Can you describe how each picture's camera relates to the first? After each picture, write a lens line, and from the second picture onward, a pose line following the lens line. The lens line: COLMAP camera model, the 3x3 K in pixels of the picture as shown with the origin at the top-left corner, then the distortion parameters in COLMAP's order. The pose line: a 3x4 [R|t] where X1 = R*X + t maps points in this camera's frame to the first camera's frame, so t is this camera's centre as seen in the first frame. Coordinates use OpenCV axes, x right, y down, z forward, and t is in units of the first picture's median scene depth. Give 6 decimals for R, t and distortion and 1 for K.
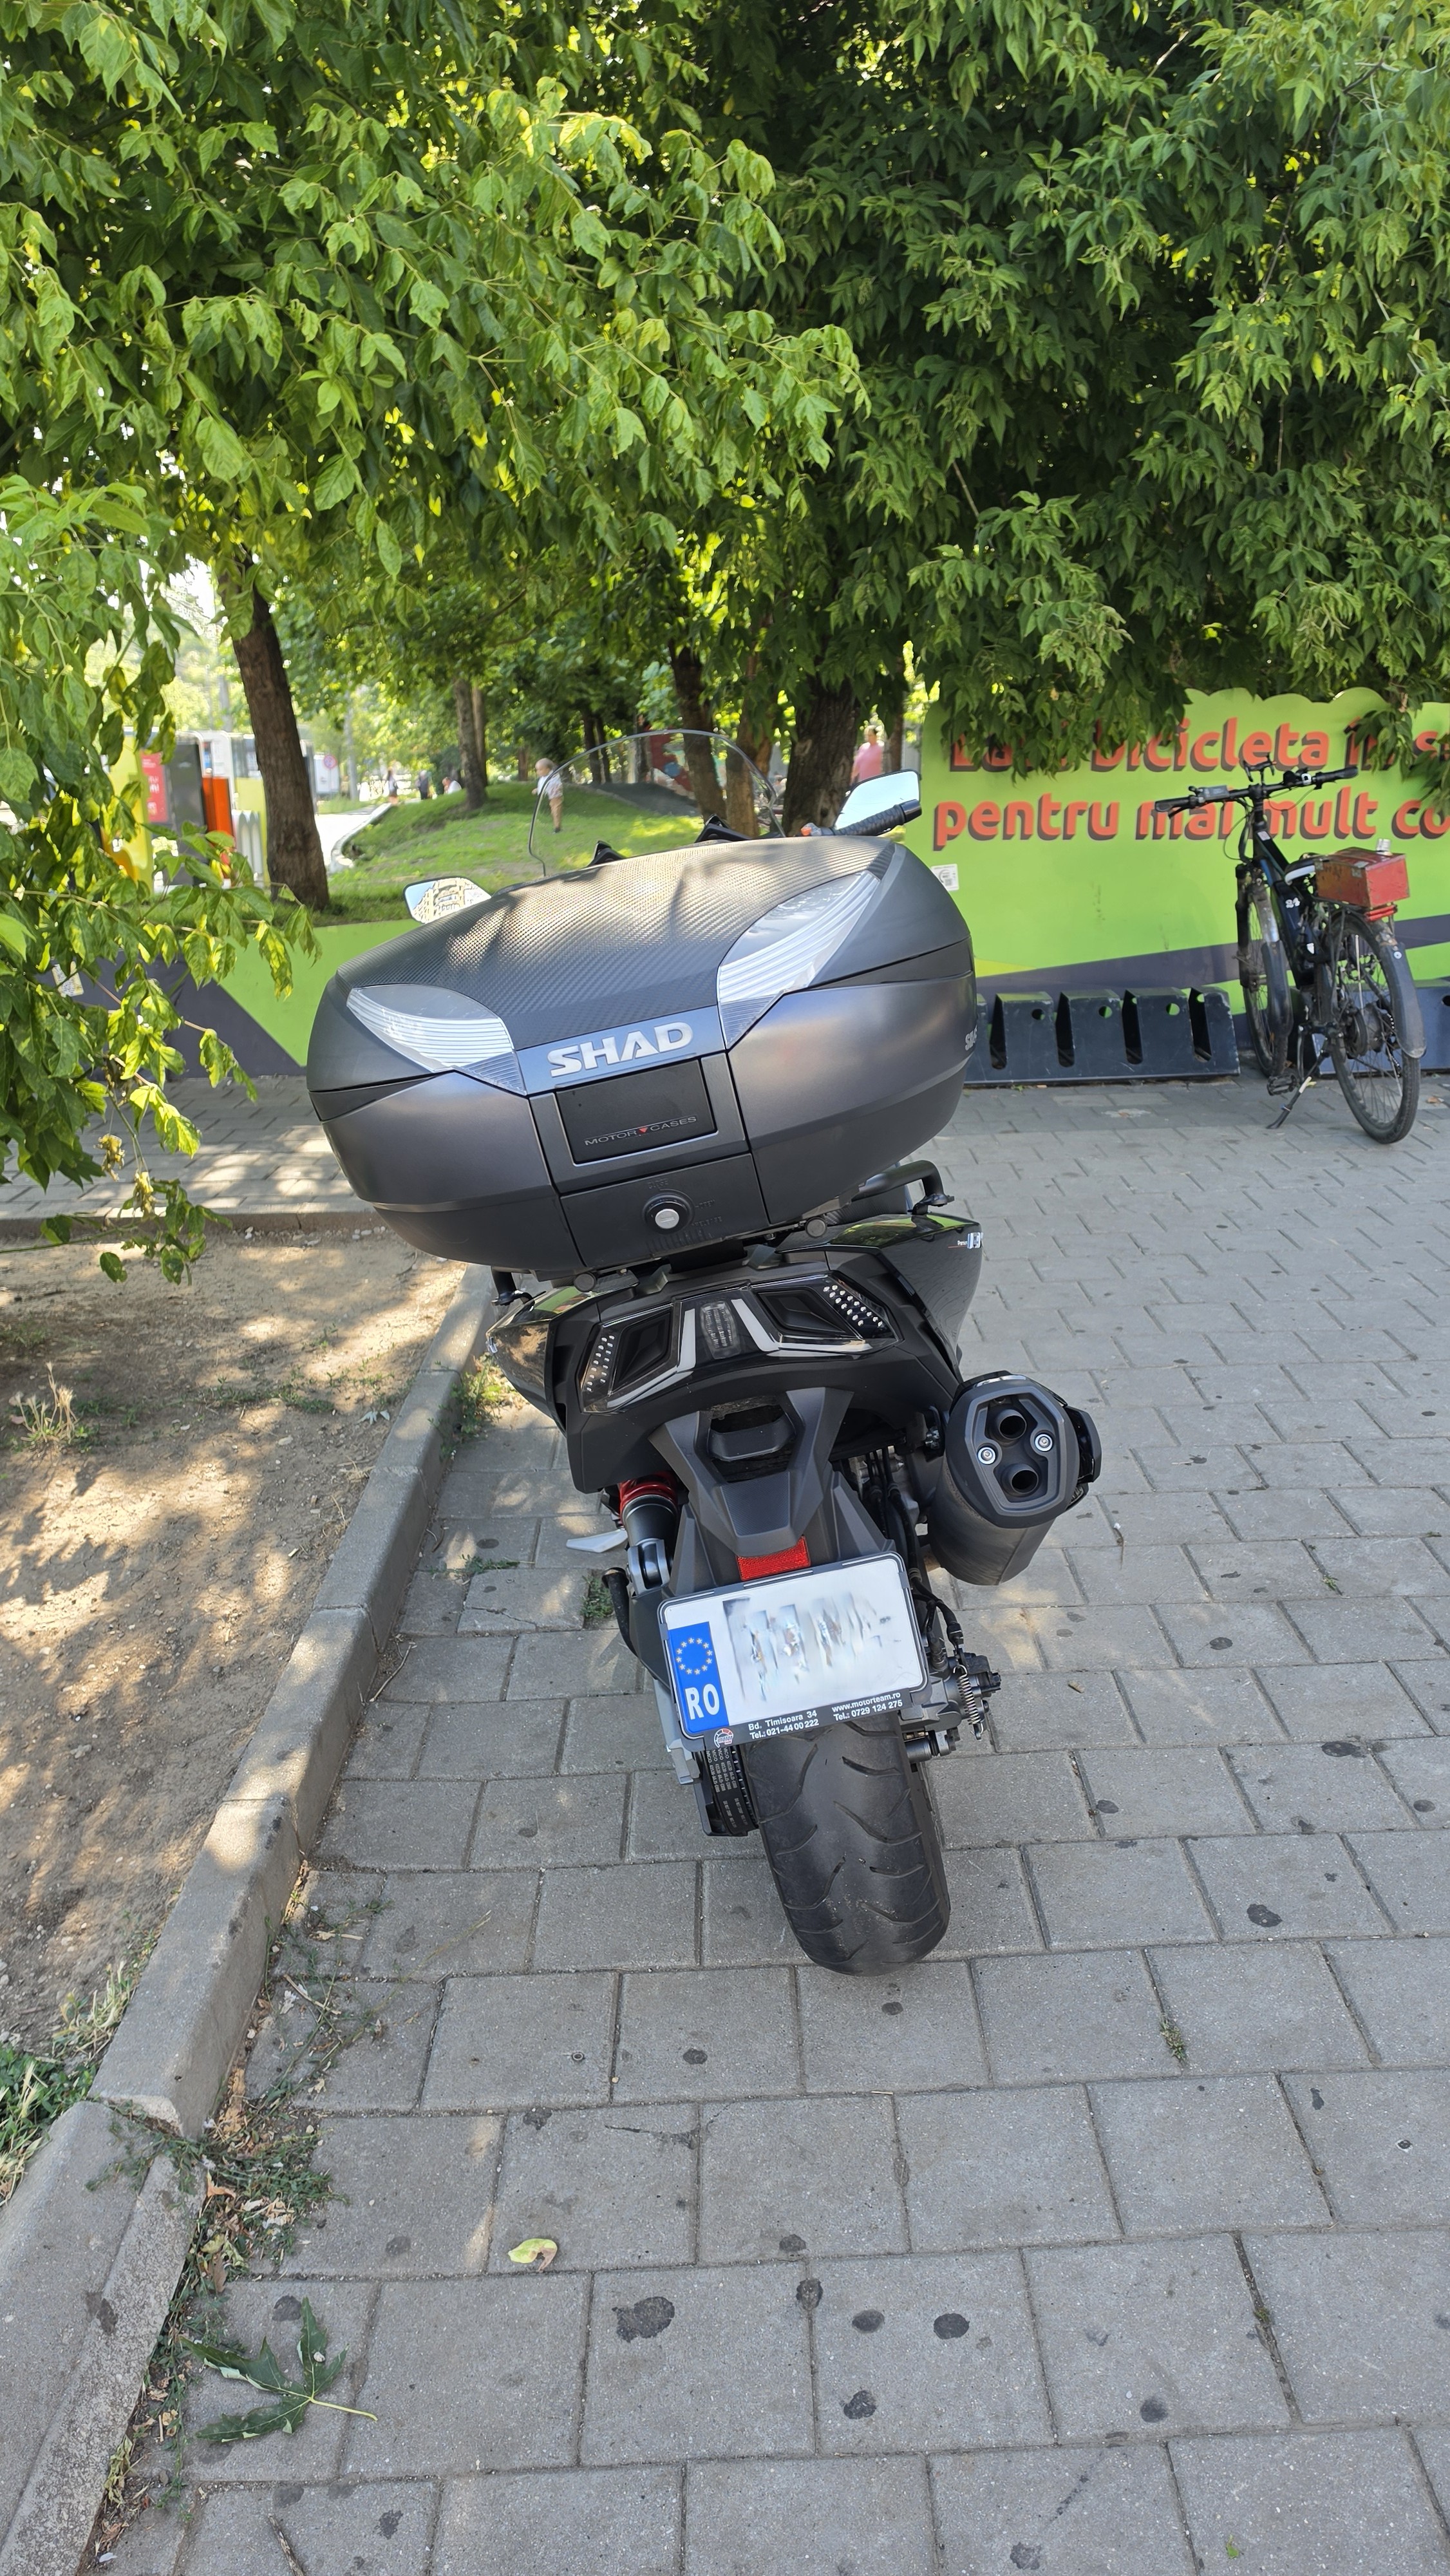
lens RADIAL K [[1810.7, 0, 725.0], [0, 1810.7, 1288.0], [0, 0, 1]] dist [0.098785, 0.000246]
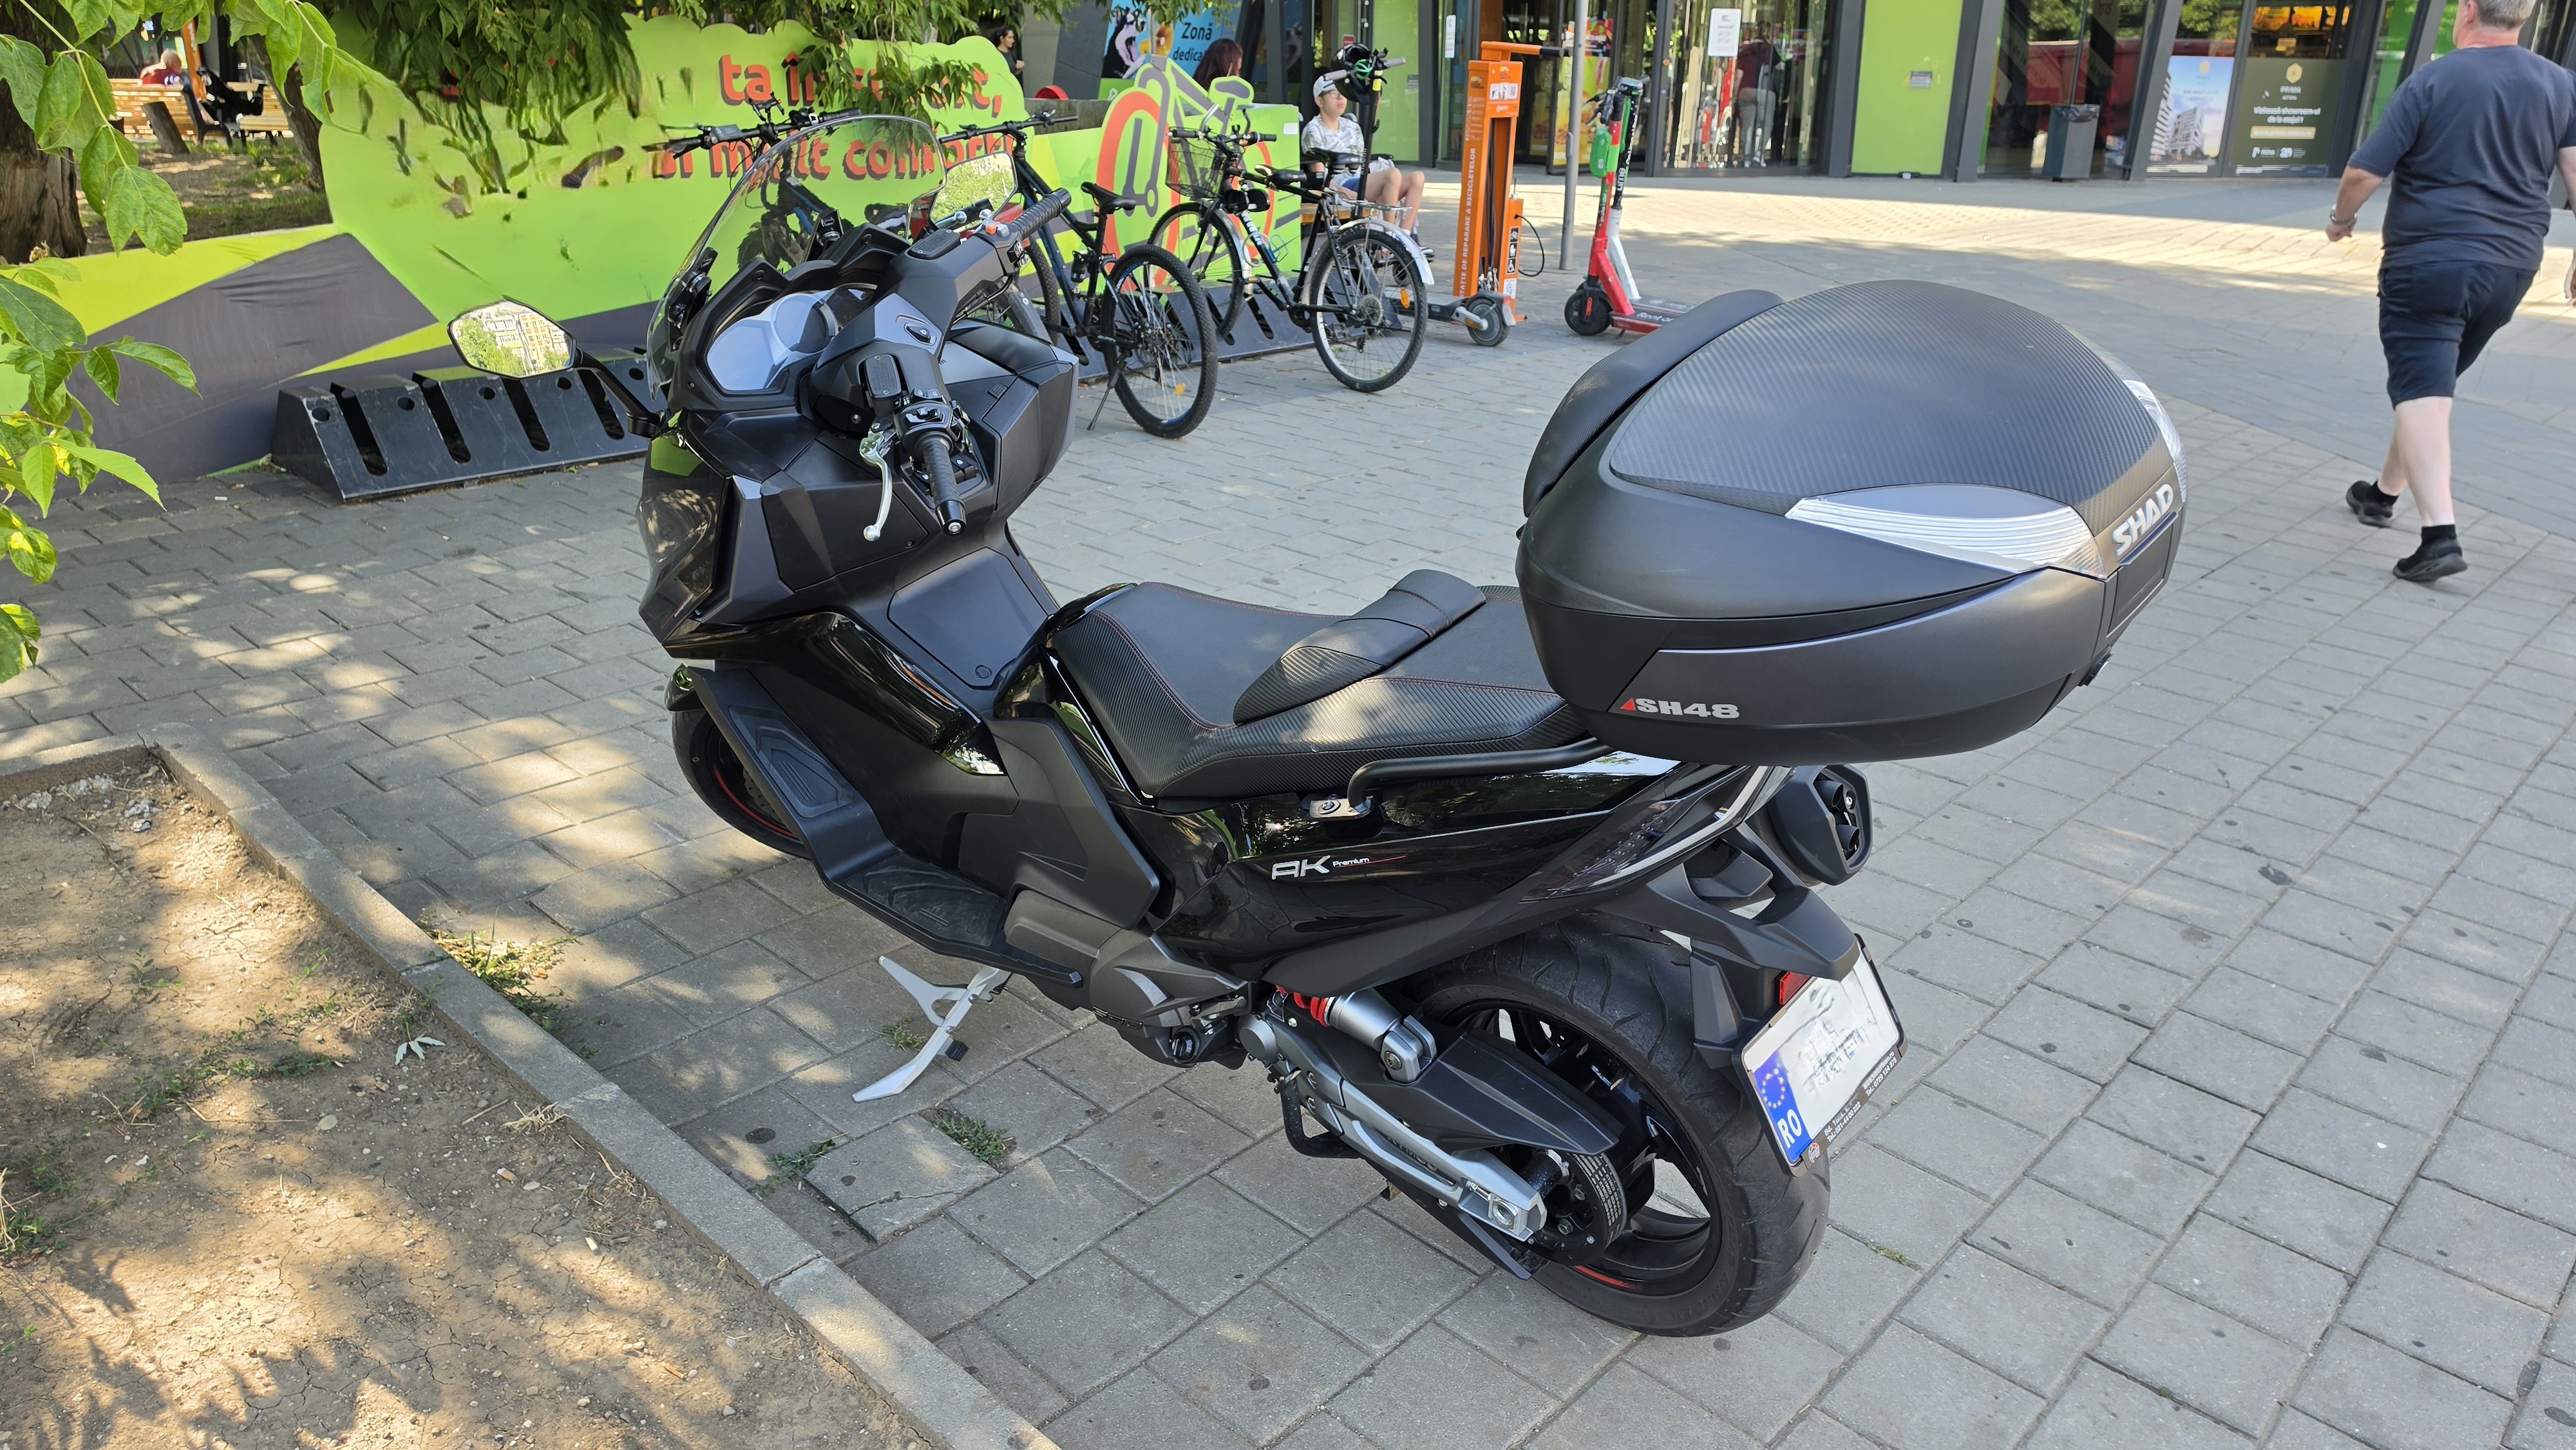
lens RADIAL K [[1853.0, 0, 1288.0], [0, 1853.0, 725.0], [0, 0, 1]] dist [0.054962, 0.000448]
pose [[0.689091, -0.225094, 0.688830, -0.441964], [0.178939, 0.973955, 0.139259, -0.096719], [-0.702235, 0.027296, 0.711421, 0.219744]]
